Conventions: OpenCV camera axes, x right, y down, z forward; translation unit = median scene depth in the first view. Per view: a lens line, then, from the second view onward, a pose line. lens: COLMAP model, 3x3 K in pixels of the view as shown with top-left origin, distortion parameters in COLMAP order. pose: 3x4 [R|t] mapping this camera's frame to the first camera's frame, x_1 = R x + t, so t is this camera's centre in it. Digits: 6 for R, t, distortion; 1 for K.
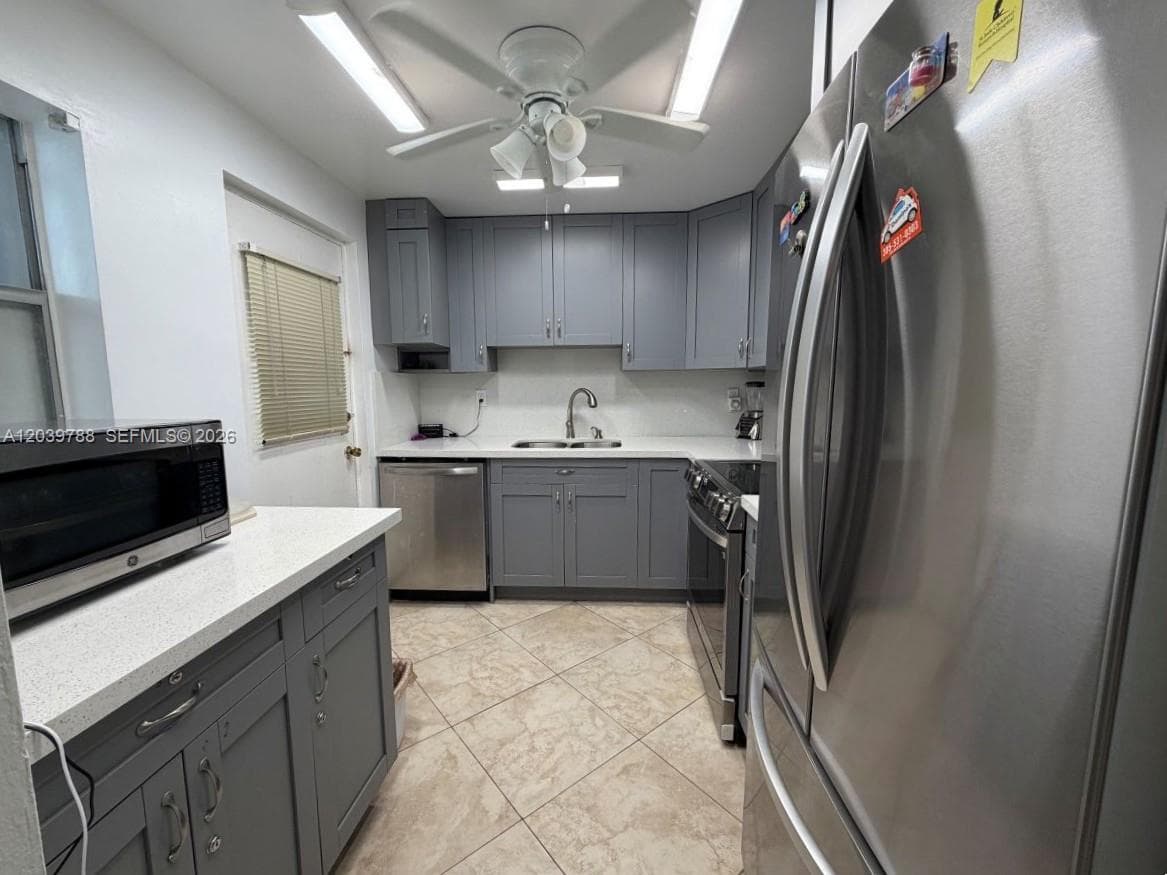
lens RADIAL K [[466.2, 0, 583.5], [0, 466.2, 437.5], [0, 0, 1]] dist [0.000357, -0.000268]
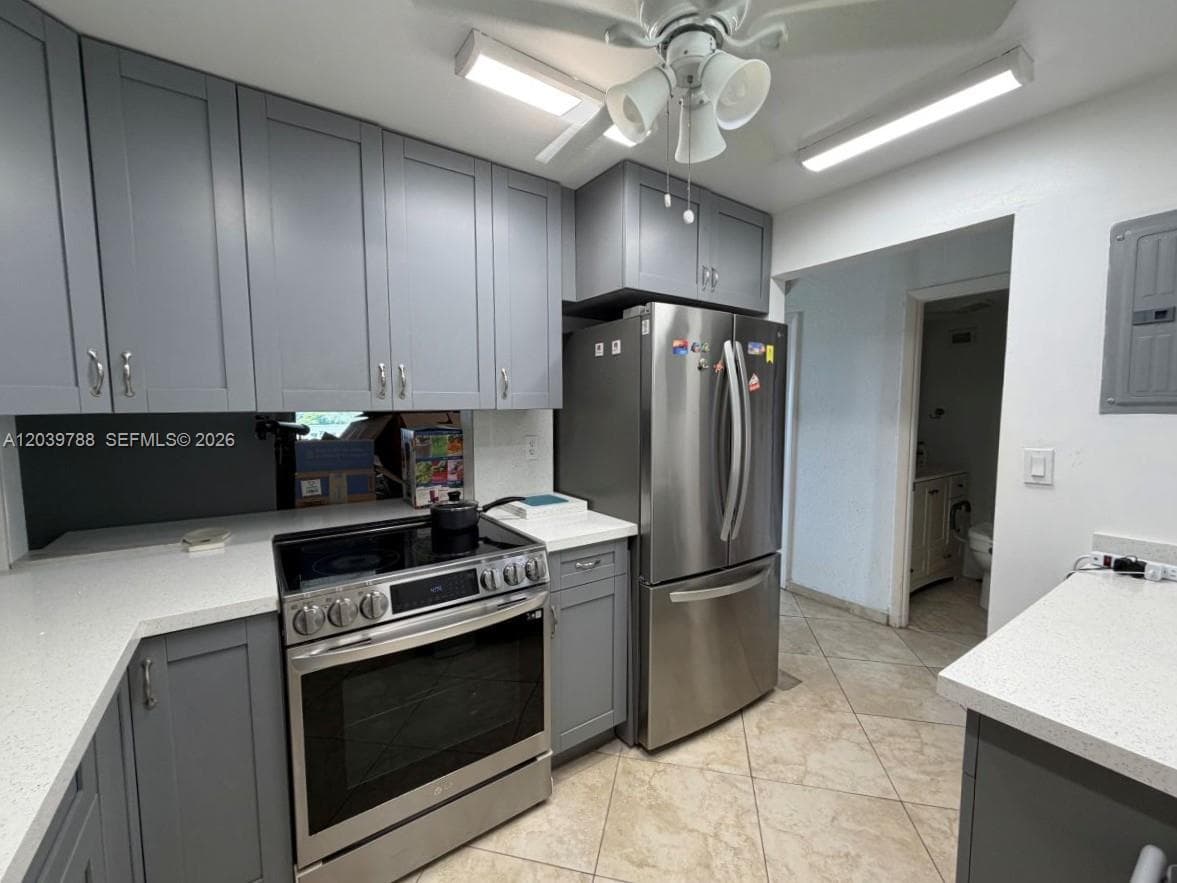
lens RADIAL K [[470.2, 0, 588.5], [0, 470.2, 441.5], [0, 0, 1]] dist [0.000357, -0.000268]
pose [[-0.603110, -0.060474, 0.795362, -0.588697], [0.098337, 0.983878, 0.149375, -0.266938], [-0.791573, 0.168304, -0.587440, 1.672342]]
